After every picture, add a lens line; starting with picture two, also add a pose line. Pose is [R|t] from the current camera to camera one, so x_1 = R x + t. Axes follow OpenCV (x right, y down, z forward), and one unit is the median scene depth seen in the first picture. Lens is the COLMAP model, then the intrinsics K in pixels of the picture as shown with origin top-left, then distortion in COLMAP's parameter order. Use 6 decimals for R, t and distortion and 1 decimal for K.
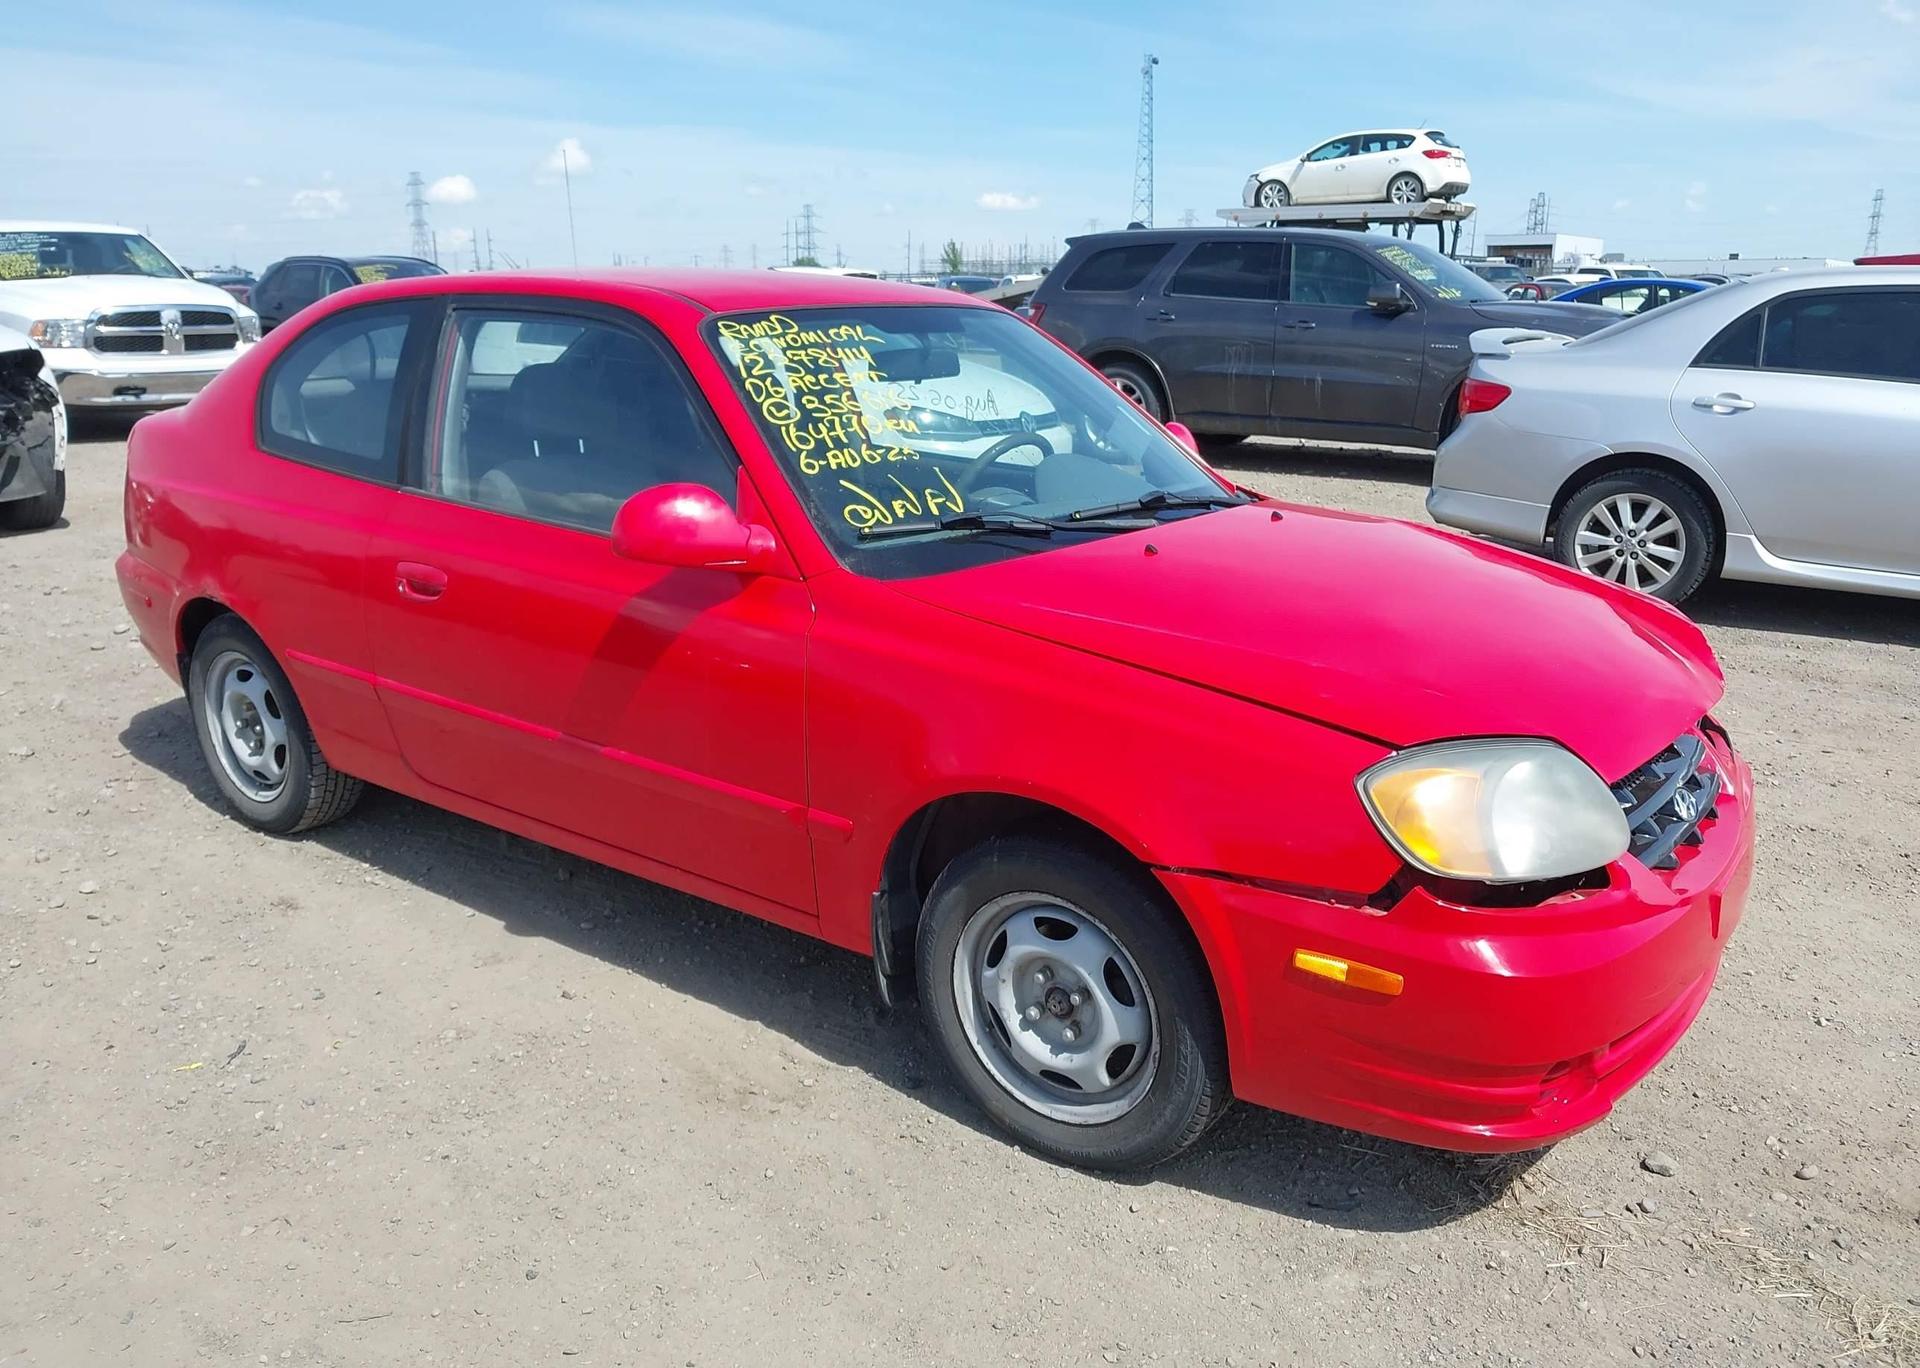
lens RADIAL K [[1545.1, 0, 946.6], [0, 1545.1, 690.3], [0, 0, 1]] dist [0.018643, -0.039202]
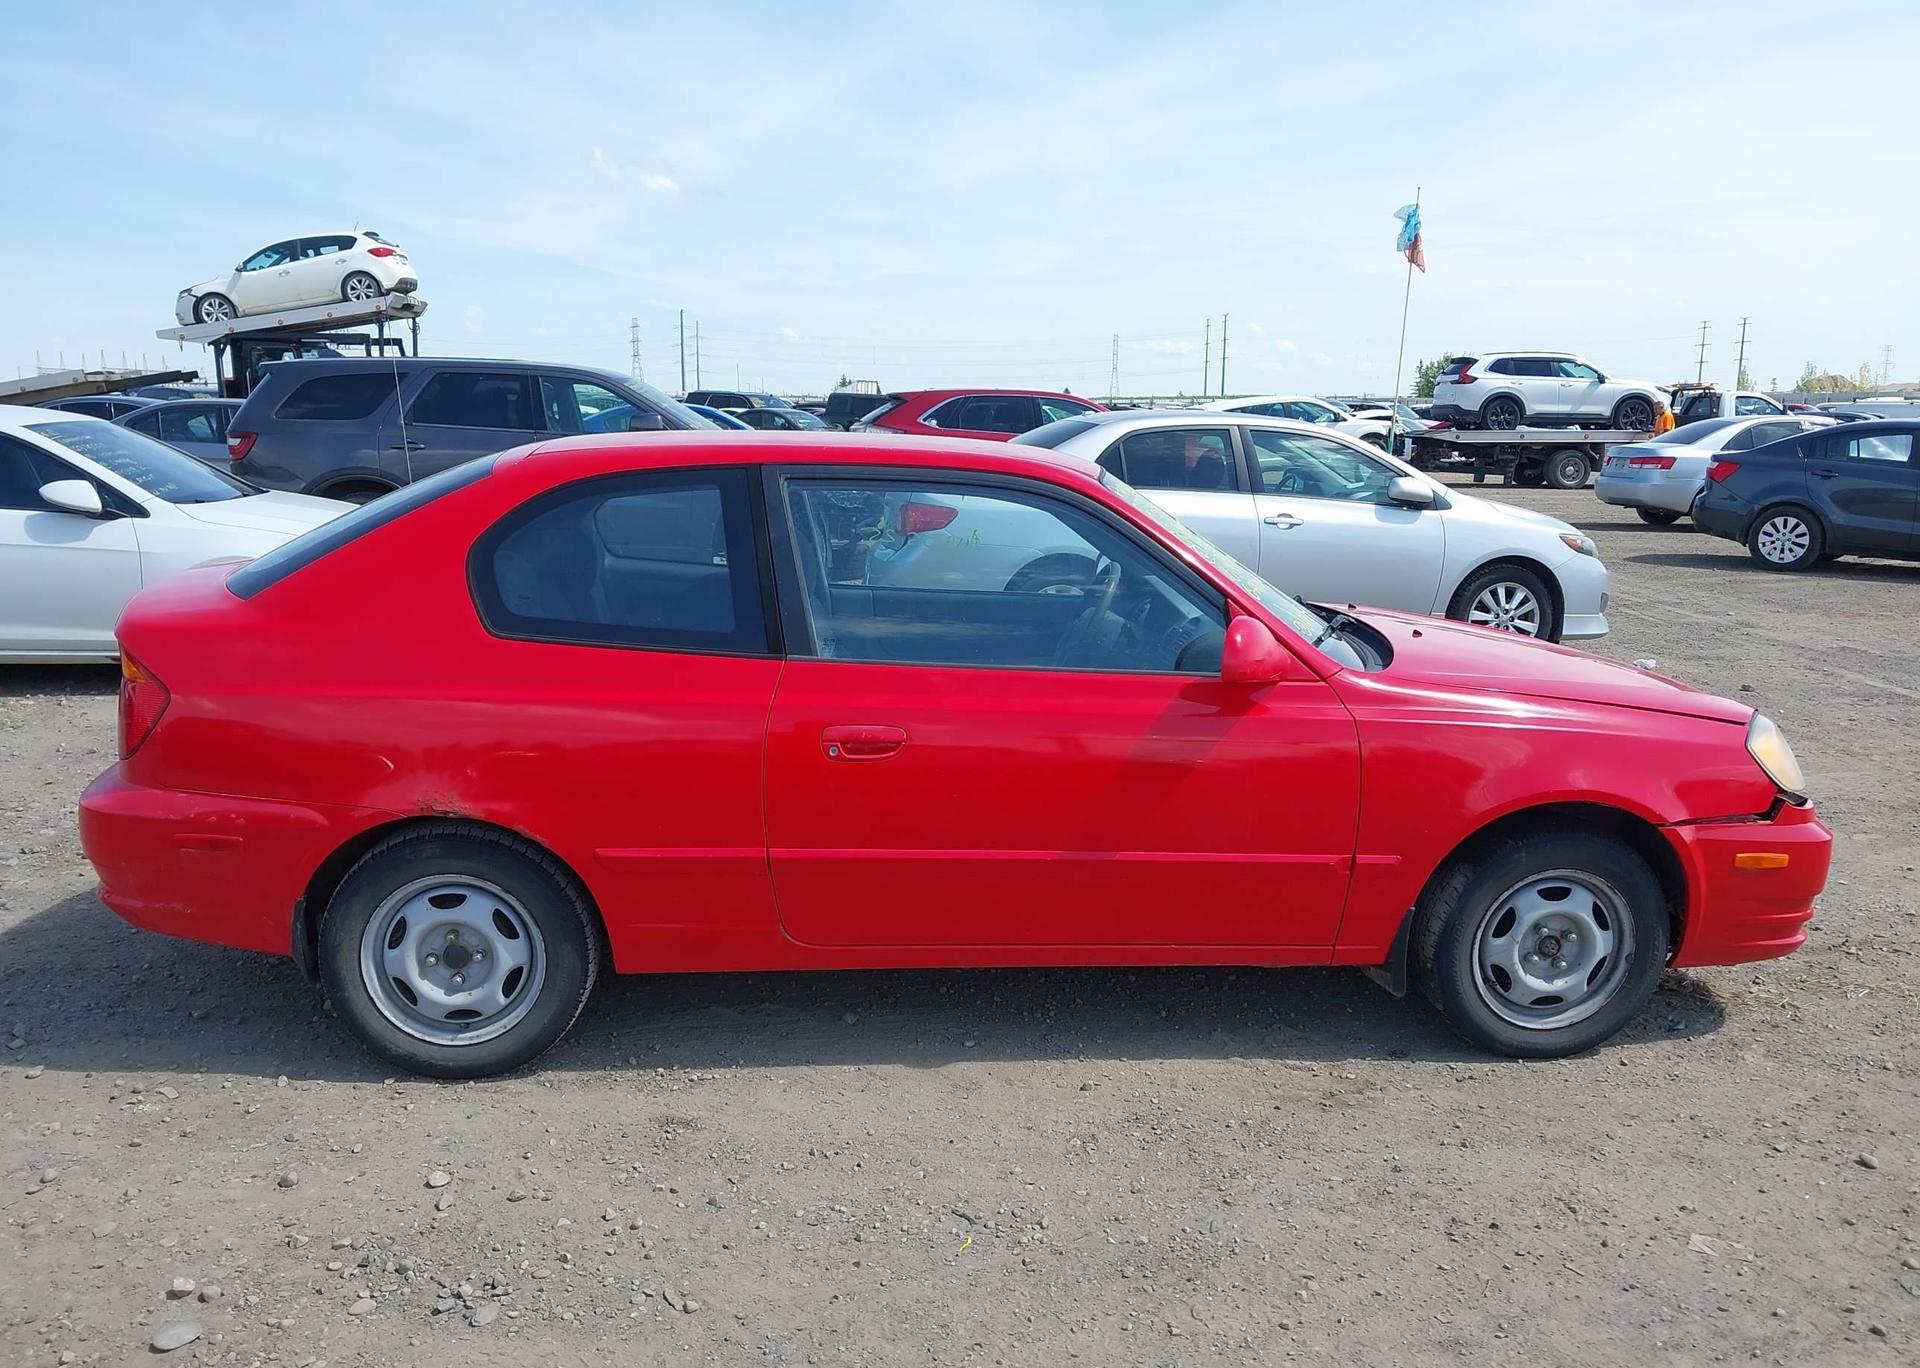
lens RADIAL K [[1545.1, 0, 961.3], [0, 1545.1, 692.2], [0, 0, 1]] dist [0.018643, -0.039202]
pose [[0.739964, -0.120431, 0.661777, -0.795077], [0.165478, 0.986198, -0.005560, -0.071628], [-0.651974, 0.113624, 0.749680, 0.158229]]
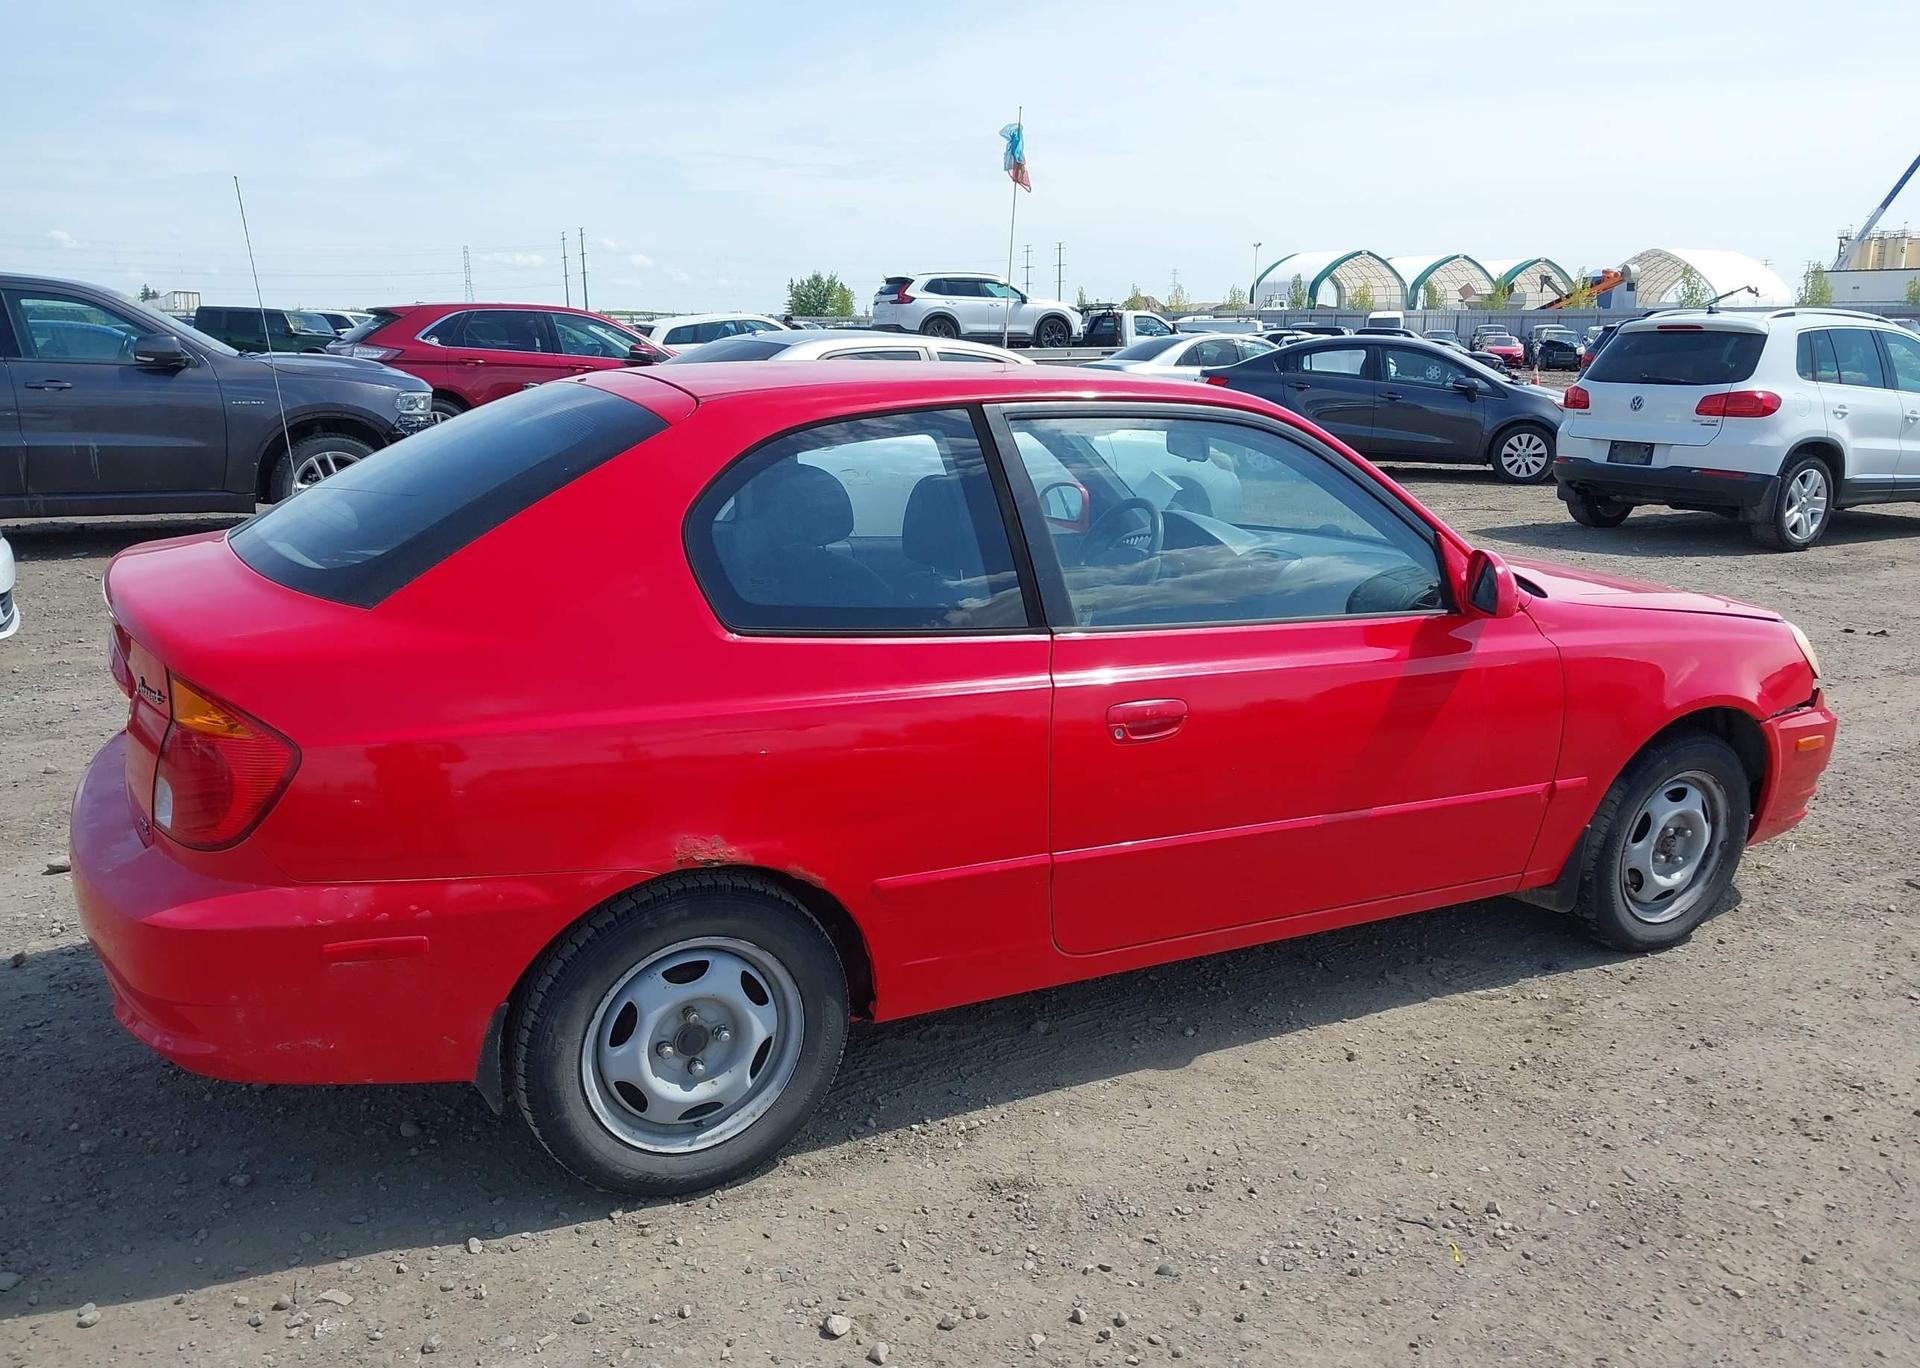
lens RADIAL K [[1545.1, 0, 970.6], [0, 1545.1, 684.5], [0, 0, 1]] dist [0.018643, -0.039202]
pose [[0.409322, -0.205256, 0.889002, -0.971912], [0.225152, 0.966957, 0.119588, -0.182448], [-0.884173, 0.151211, 0.442011, 0.574747]]
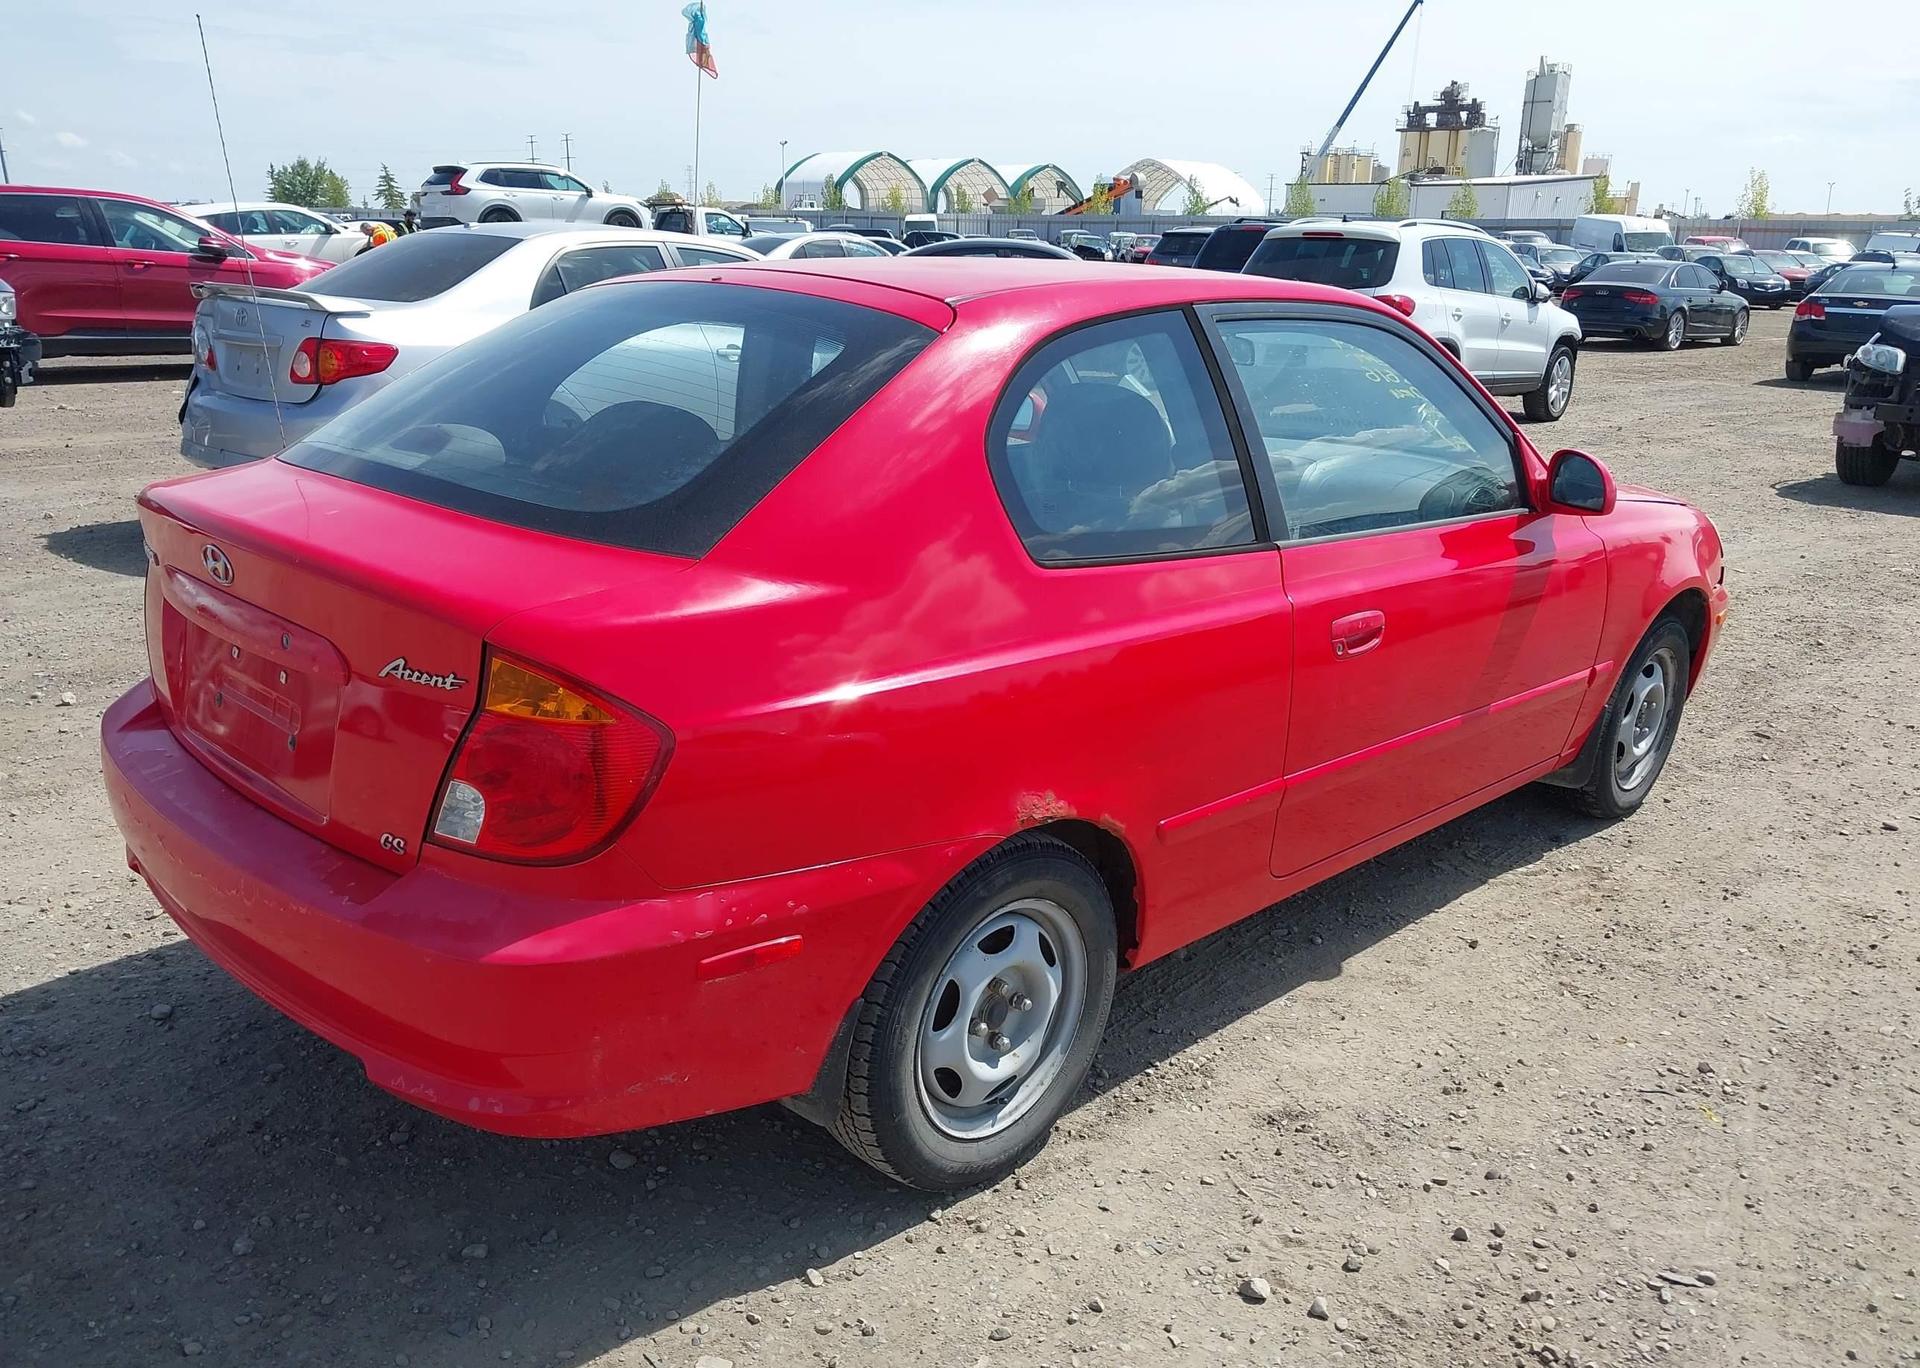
lens RADIAL K [[1545.1, 0, 977.8], [0, 1545.1, 682.4], [0, 0, 1]] dist [0.018643, -0.039202]
pose [[0.113398, -0.276630, 0.954262, -1.006283], [0.230258, 0.941626, 0.245604, -0.257044], [-0.966500, 0.191875, 0.170475, 0.882374]]
